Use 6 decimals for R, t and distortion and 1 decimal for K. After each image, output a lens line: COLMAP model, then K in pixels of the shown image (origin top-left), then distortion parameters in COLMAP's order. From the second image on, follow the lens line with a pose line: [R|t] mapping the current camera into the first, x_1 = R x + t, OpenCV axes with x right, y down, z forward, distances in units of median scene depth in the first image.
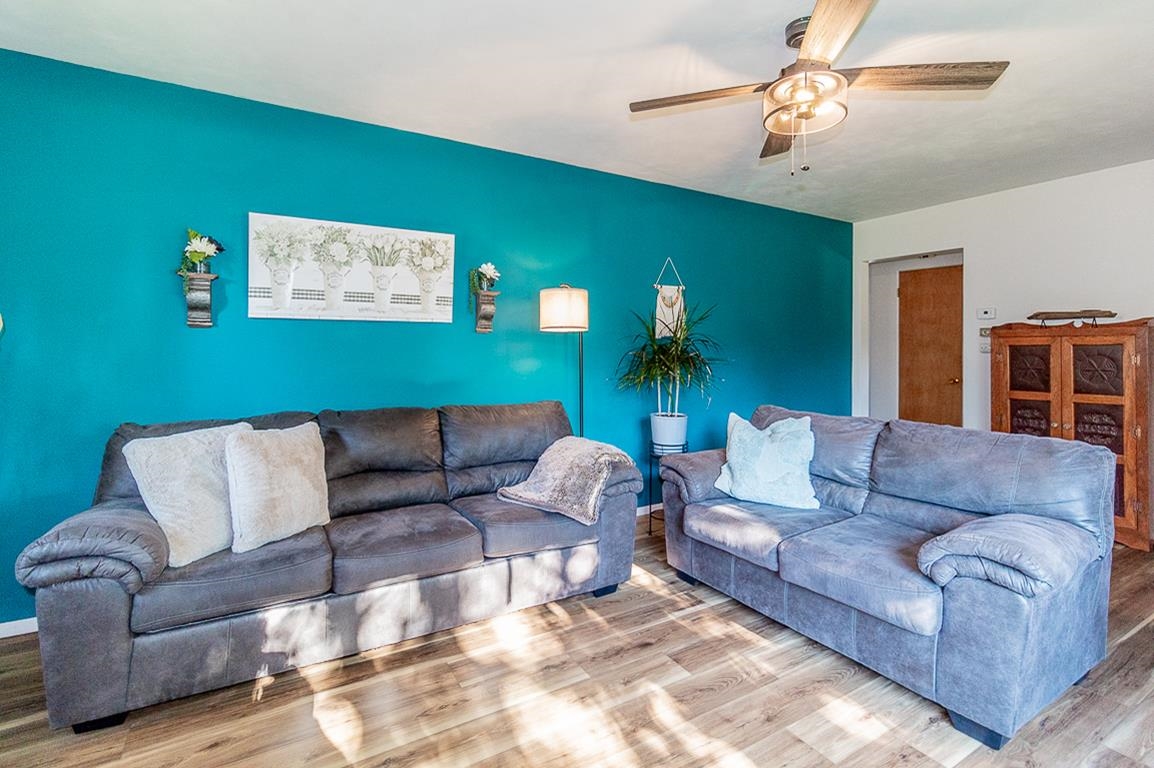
lens RADIAL K [[546.8, 0, 585.3], [0, 546.8, 351.0], [0, 0, 1]] dist [0.000826, 0.000113]
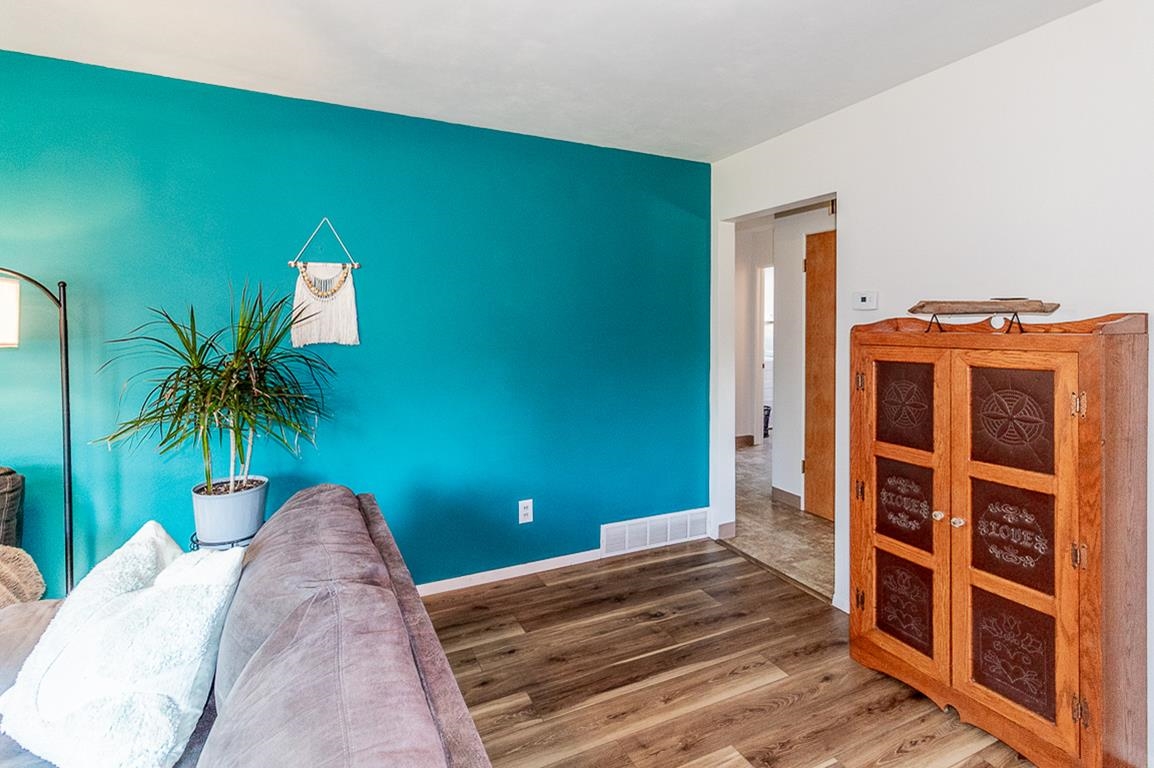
lens RADIAL K [[551.2, 0, 588.5], [0, 551.2, 326.1], [0, 0, 1]] dist [0.001903, 0.000403]
pose [[0.995208, -0.003726, -0.097714, 0.550303], [0.004026, 0.999988, 0.002879, -0.049244], [0.097702, -0.003258, 0.995210, 0.418576]]
